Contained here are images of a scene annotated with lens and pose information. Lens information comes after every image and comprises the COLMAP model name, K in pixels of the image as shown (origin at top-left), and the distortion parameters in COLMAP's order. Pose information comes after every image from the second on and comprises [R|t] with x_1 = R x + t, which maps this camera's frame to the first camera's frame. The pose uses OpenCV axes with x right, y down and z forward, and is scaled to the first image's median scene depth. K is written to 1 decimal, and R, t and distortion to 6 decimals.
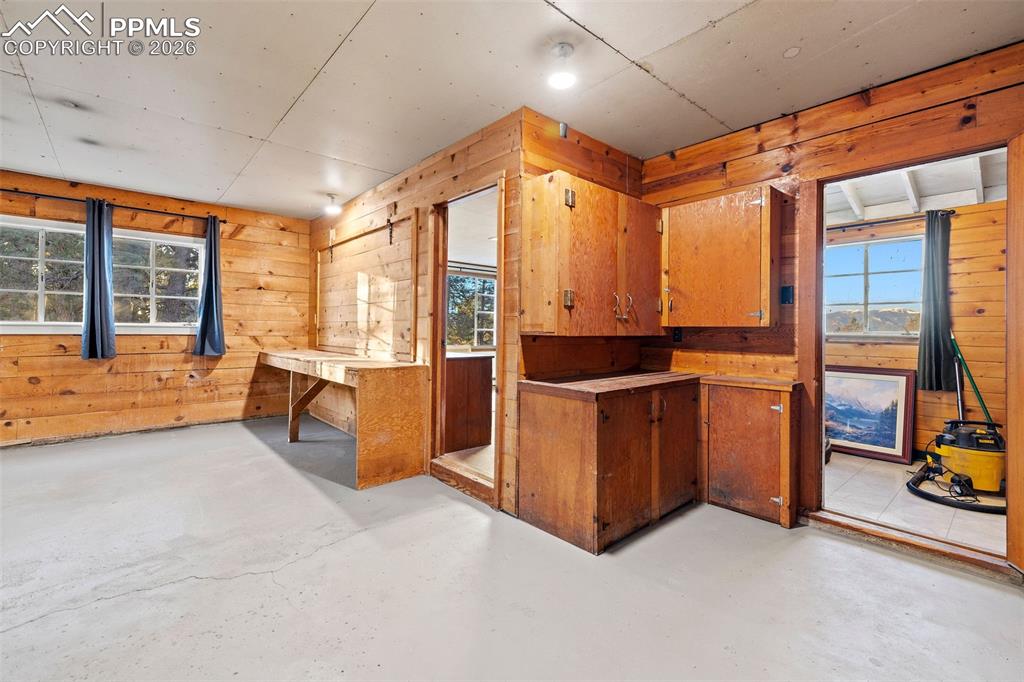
lens RADIAL K [[431.3, 0, 511.7], [0, 431.3, 330.3], [0, 0, 1]] dist [0.000296, -0.000673]
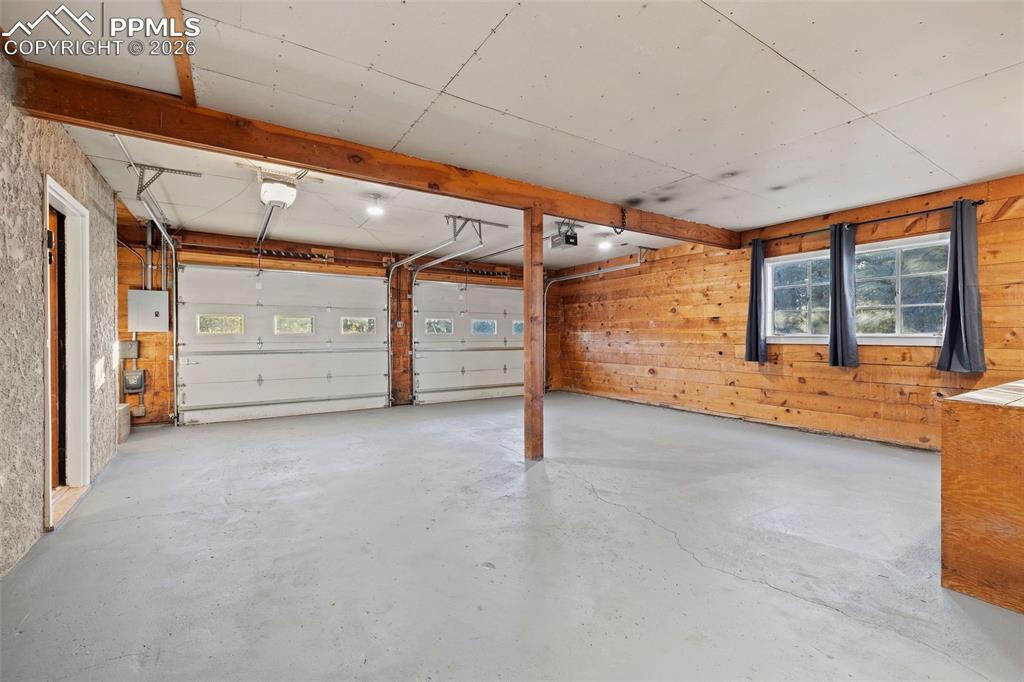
lens RADIAL K [[431.3, 0, 510.0], [0, 431.3, 340.8], [0, 0, 1]] dist [0.000296, -0.000673]
pose [[-0.133552, 0.000491, -0.991042, 0.243501], [-0.002765, 0.999996, 0.000868, 0.001035], [0.991038, 0.002856, -0.133550, 0.282714]]
